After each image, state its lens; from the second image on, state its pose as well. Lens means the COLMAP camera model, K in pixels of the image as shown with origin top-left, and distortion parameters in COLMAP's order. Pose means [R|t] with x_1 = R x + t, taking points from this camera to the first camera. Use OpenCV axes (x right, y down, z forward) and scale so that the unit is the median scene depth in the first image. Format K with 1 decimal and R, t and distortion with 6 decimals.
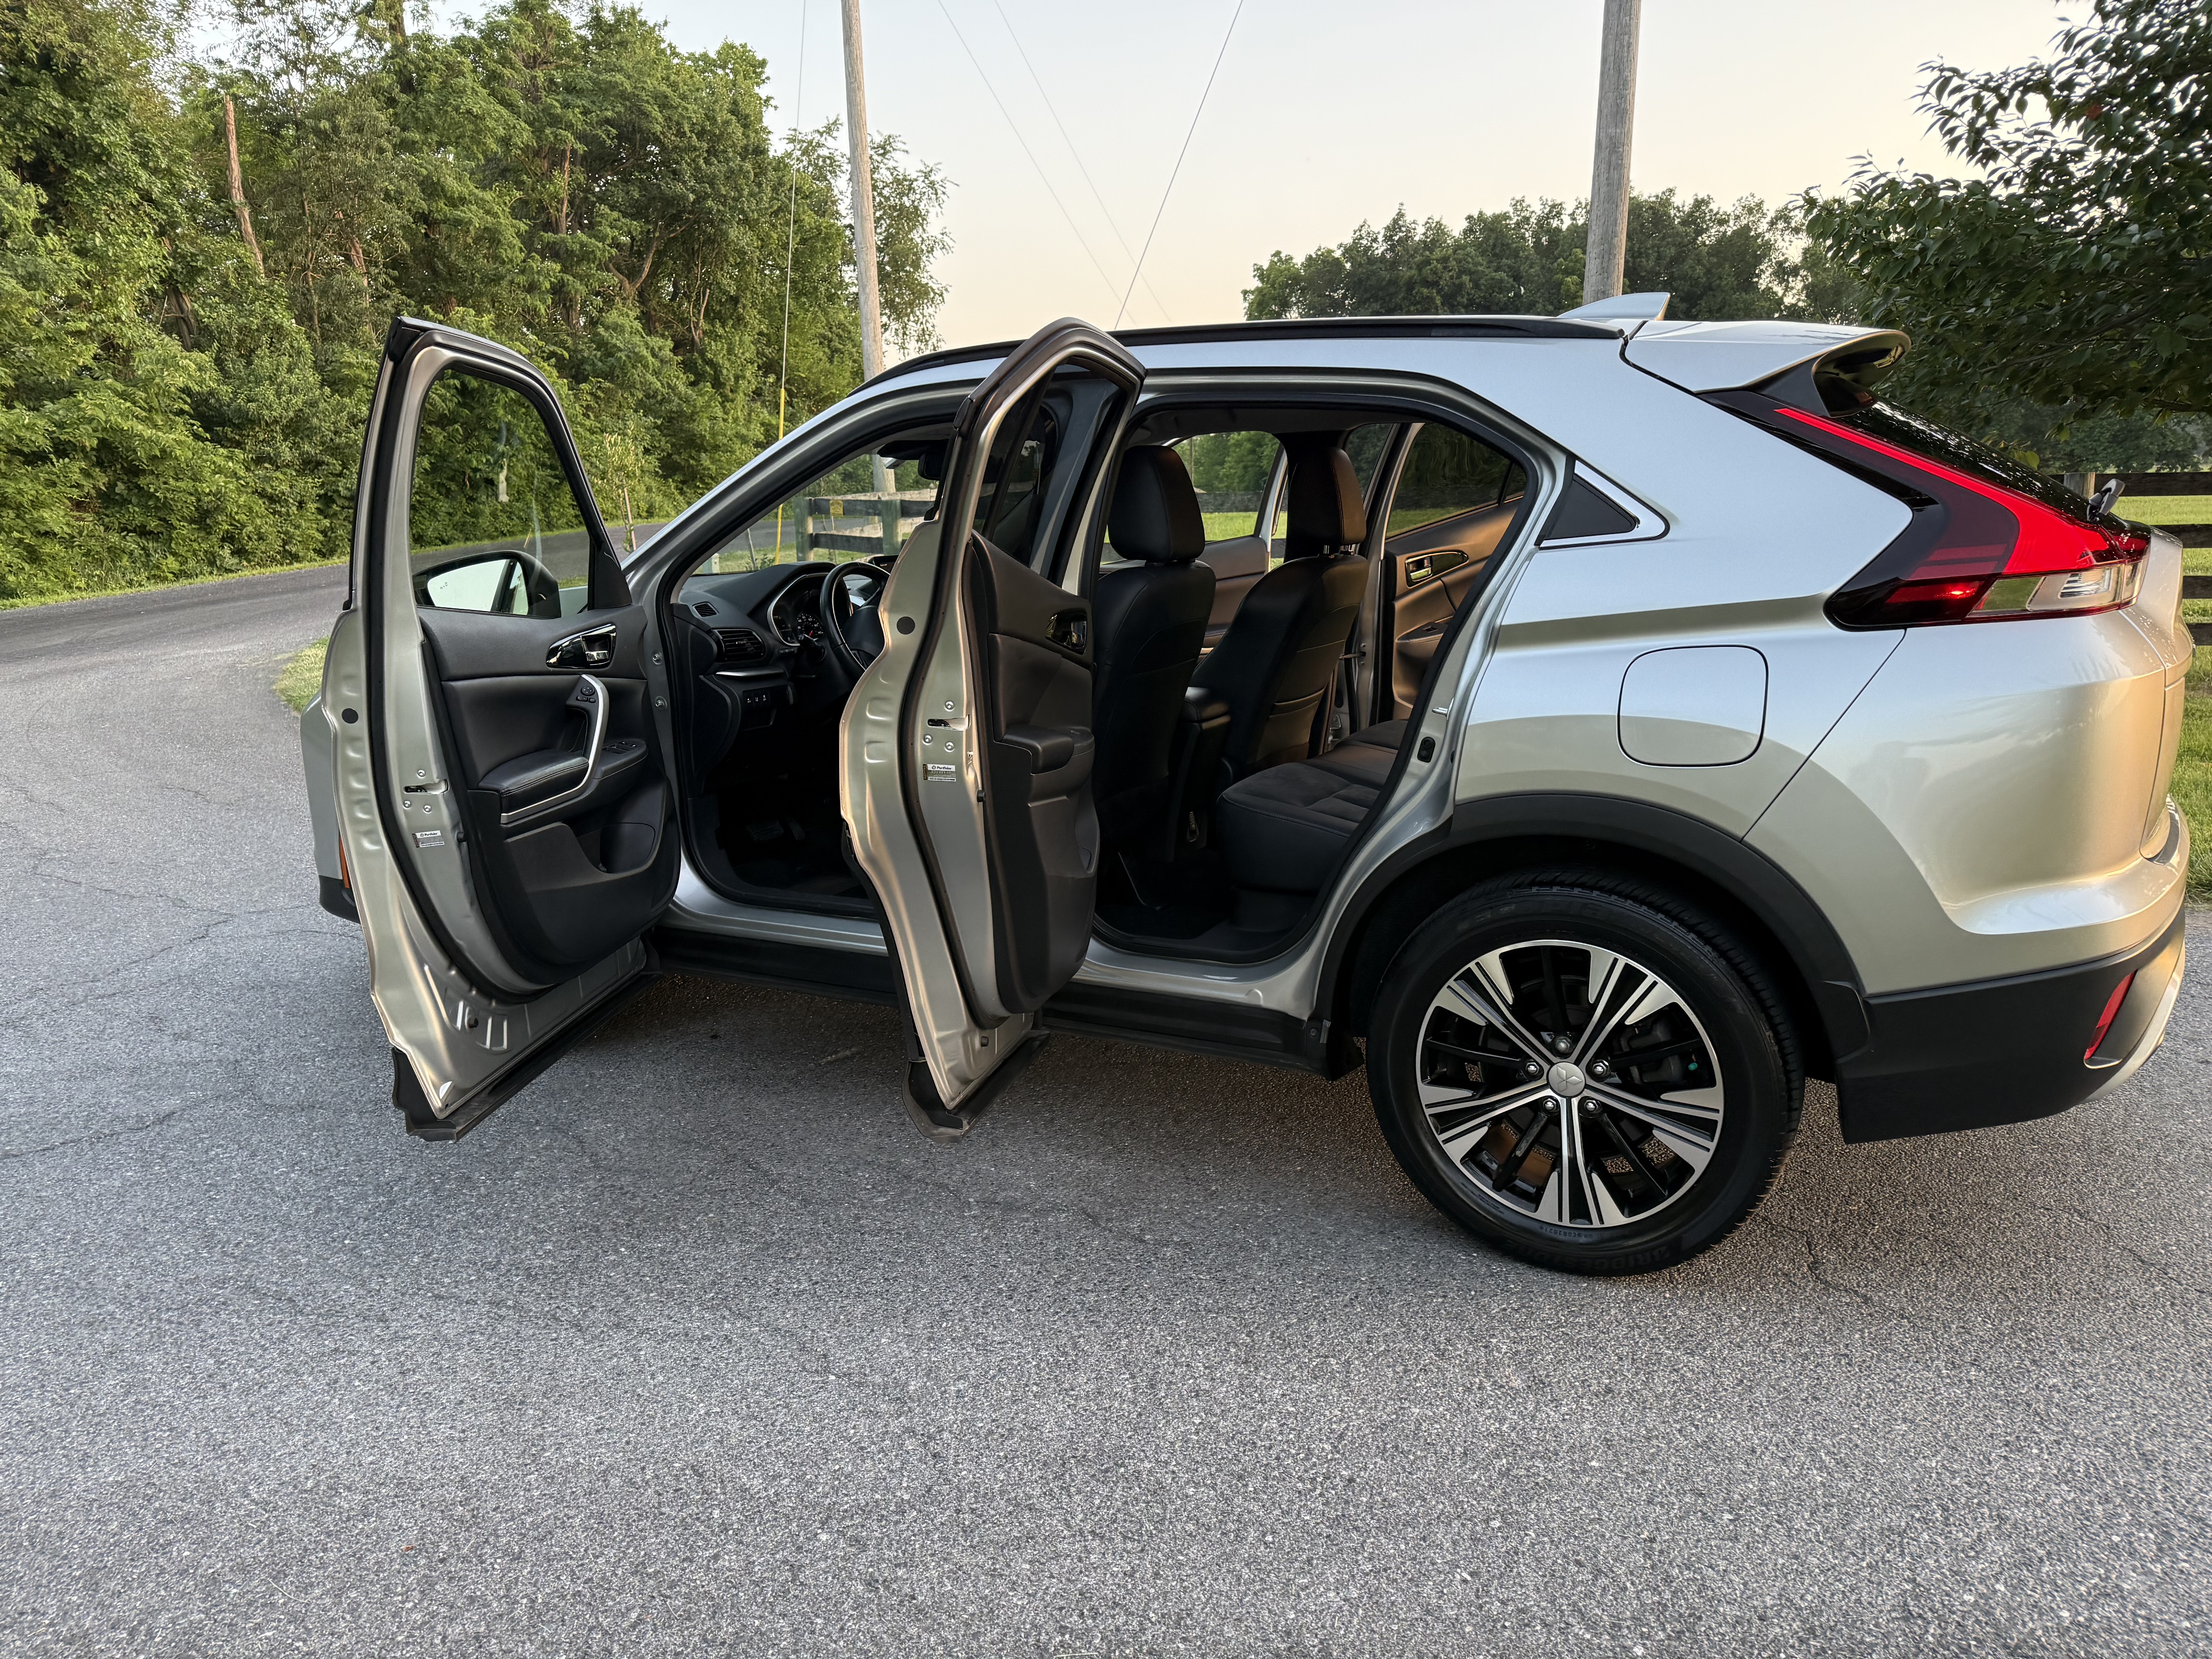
lens RADIAL K [[1599.1, 0, 1093.8], [0, 1599.1, 837.7], [0, 0, 1]] dist [0.037169, -0.034777]
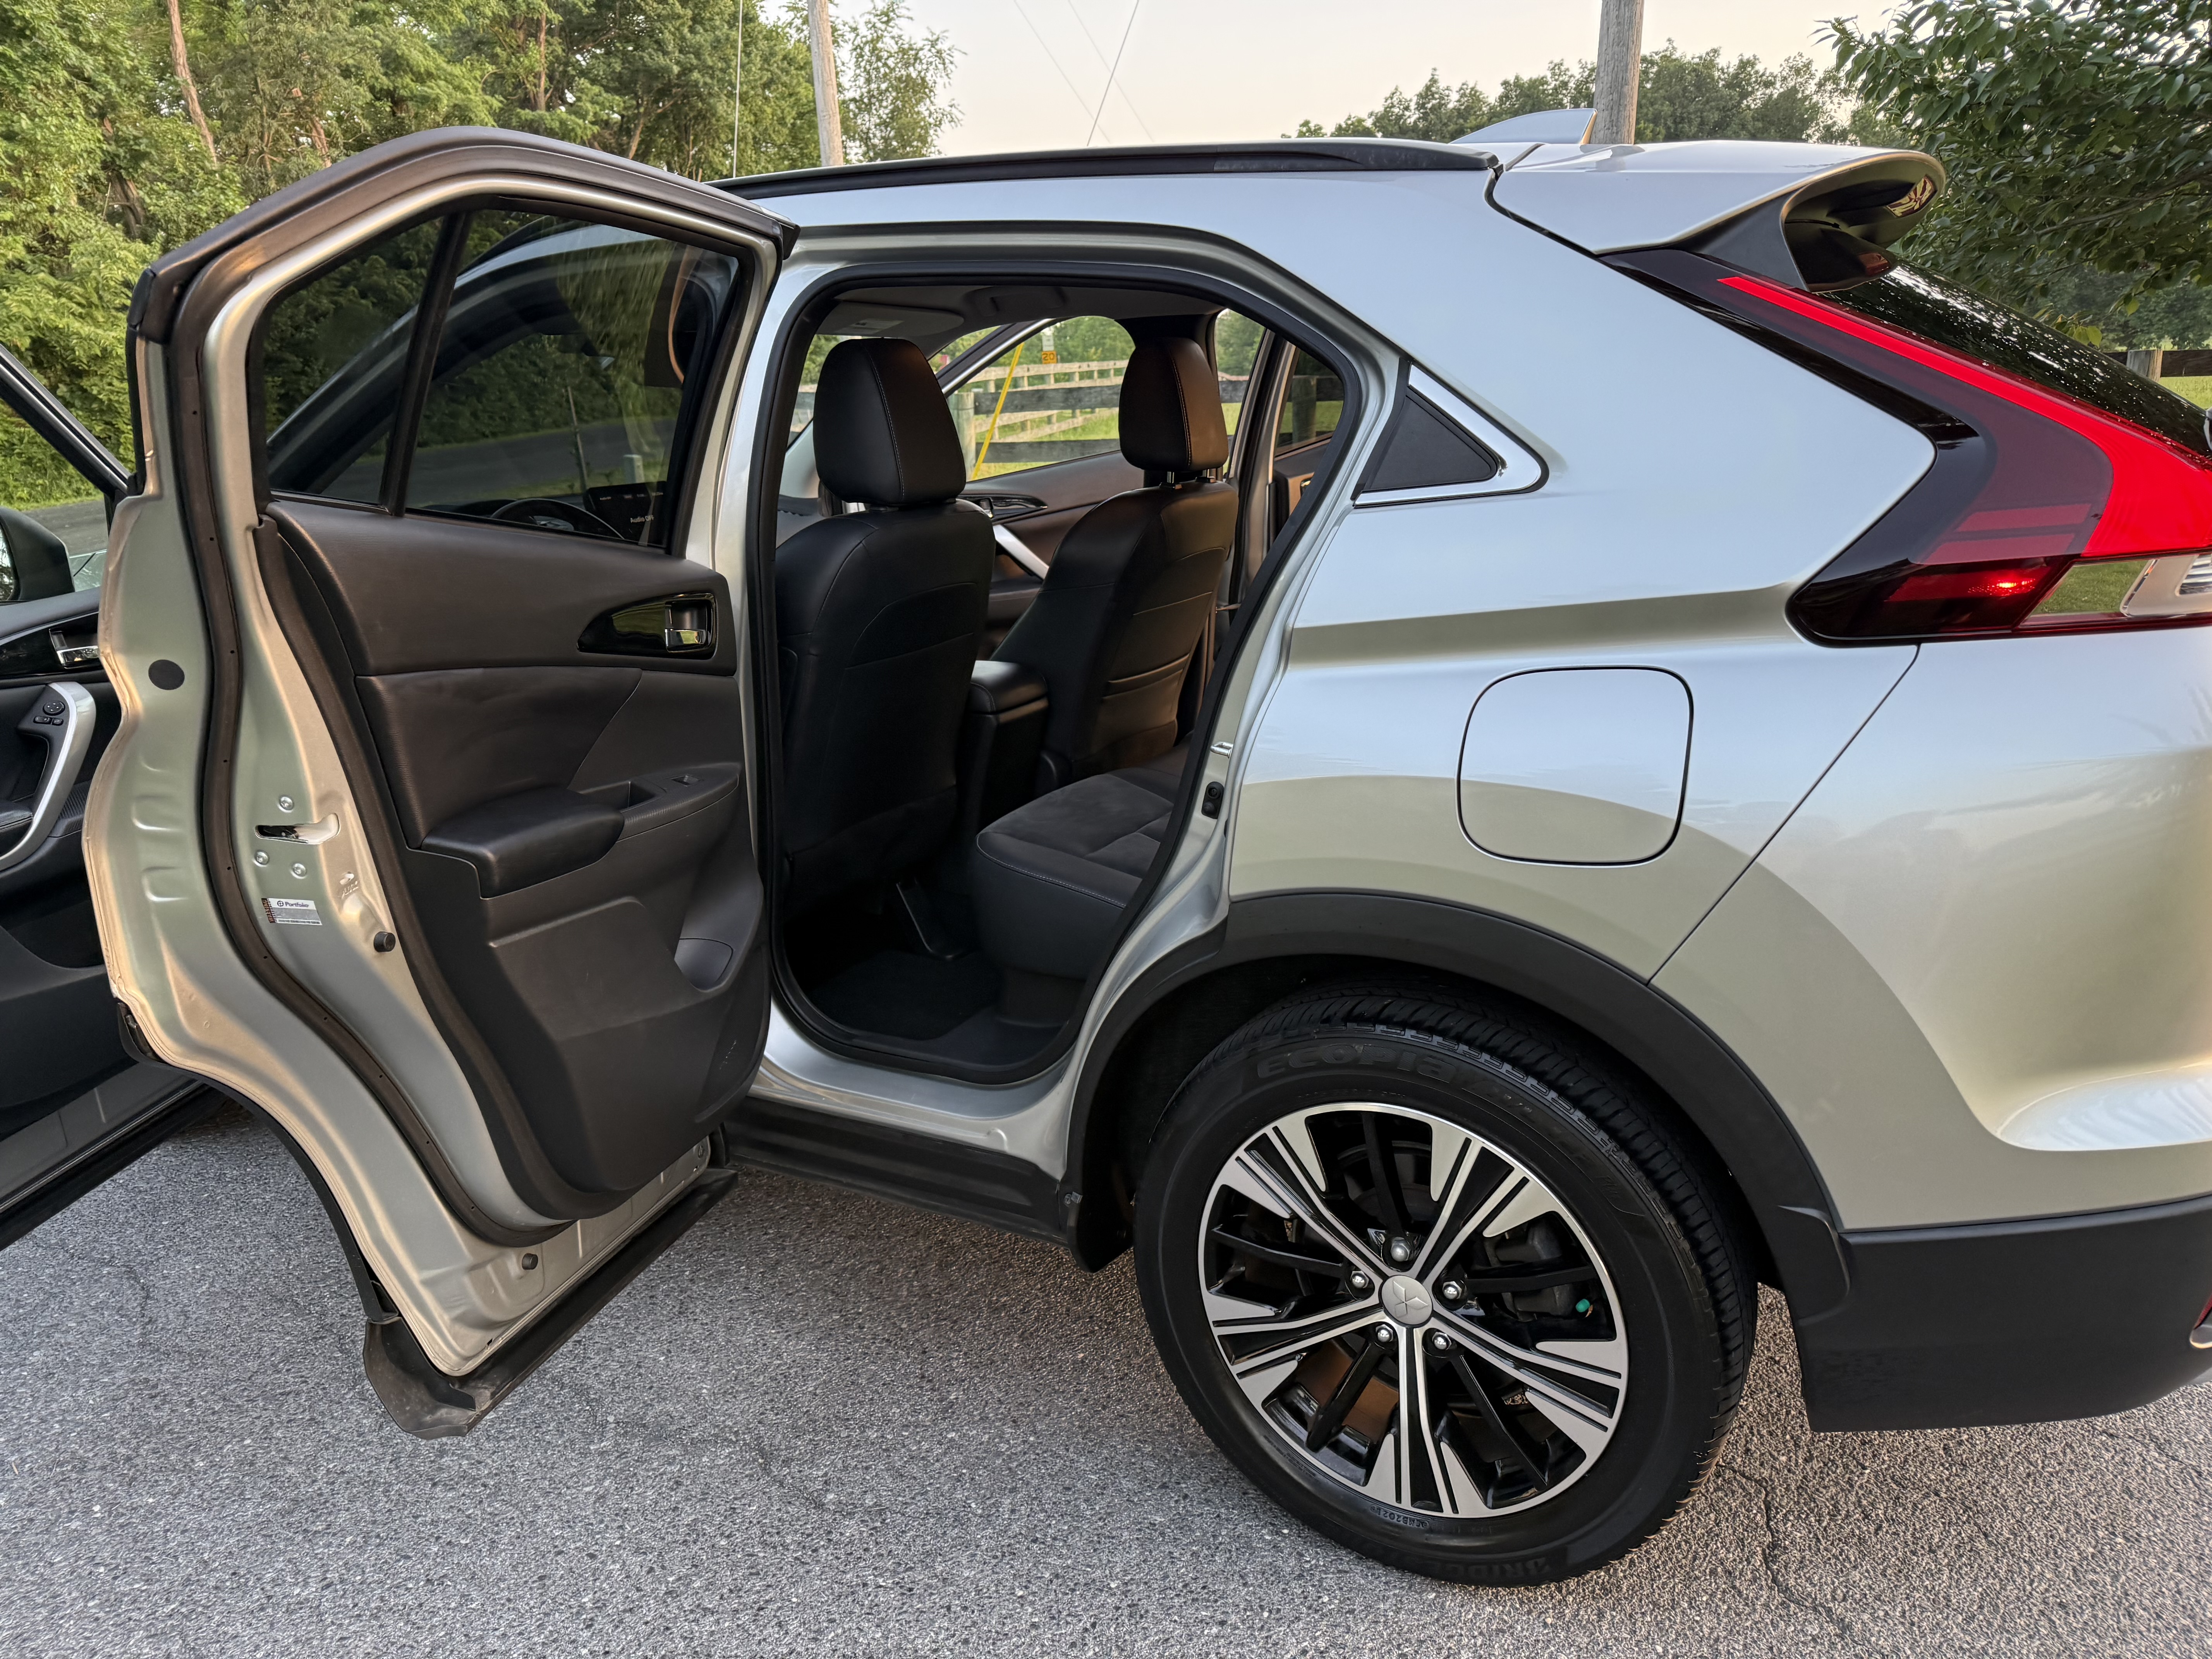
lens RADIAL K [[1599.1, 0, 1124.6], [0, 1599.1, 840.7], [0, 0, 1]] dist [0.037169, -0.034777]
pose [[0.999920, -0.011901, -0.004221, 0.161463], [0.012161, 0.997620, 0.067866, -0.078516], [0.003404, -0.067912, 0.997686, 0.303448]]
